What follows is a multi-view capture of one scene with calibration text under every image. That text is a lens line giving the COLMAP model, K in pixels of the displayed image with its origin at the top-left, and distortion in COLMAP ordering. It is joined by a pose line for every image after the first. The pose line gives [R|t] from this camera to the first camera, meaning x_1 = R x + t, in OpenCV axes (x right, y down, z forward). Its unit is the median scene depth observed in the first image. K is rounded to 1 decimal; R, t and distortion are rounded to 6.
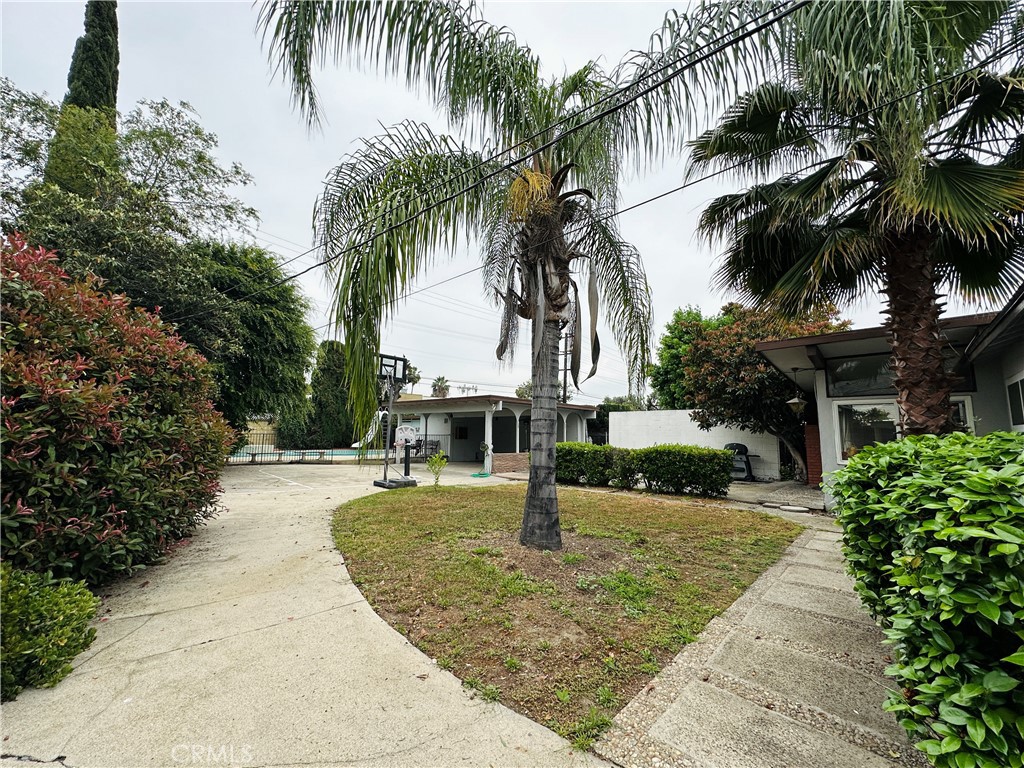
lens RADIAL K [[408.2, 0, 511.8], [0, 408.2, 386.2], [0, 0, 1]] dist [-0.002914, -0.000009]
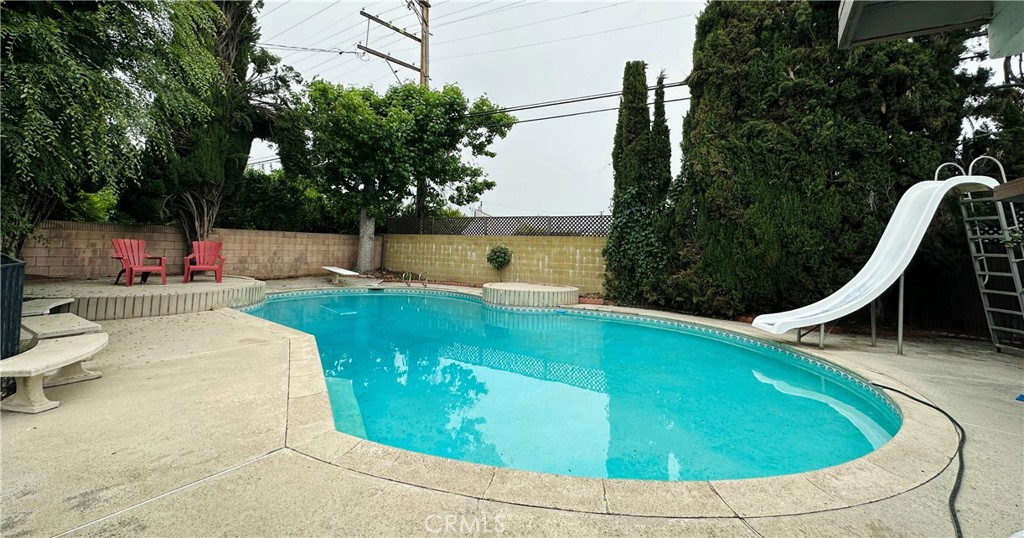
lens RADIAL K [[411.5, 0, 510.3], [0, 411.5, 223.4], [0, 0, 1]] dist [-0.001174, -0.000092]
pose [[0.181271, -0.063699, -0.981368, -0.339452], [0.079662, 0.995572, -0.049906, 0.181737], [0.980201, -0.069131, 0.185543, 1.696413]]
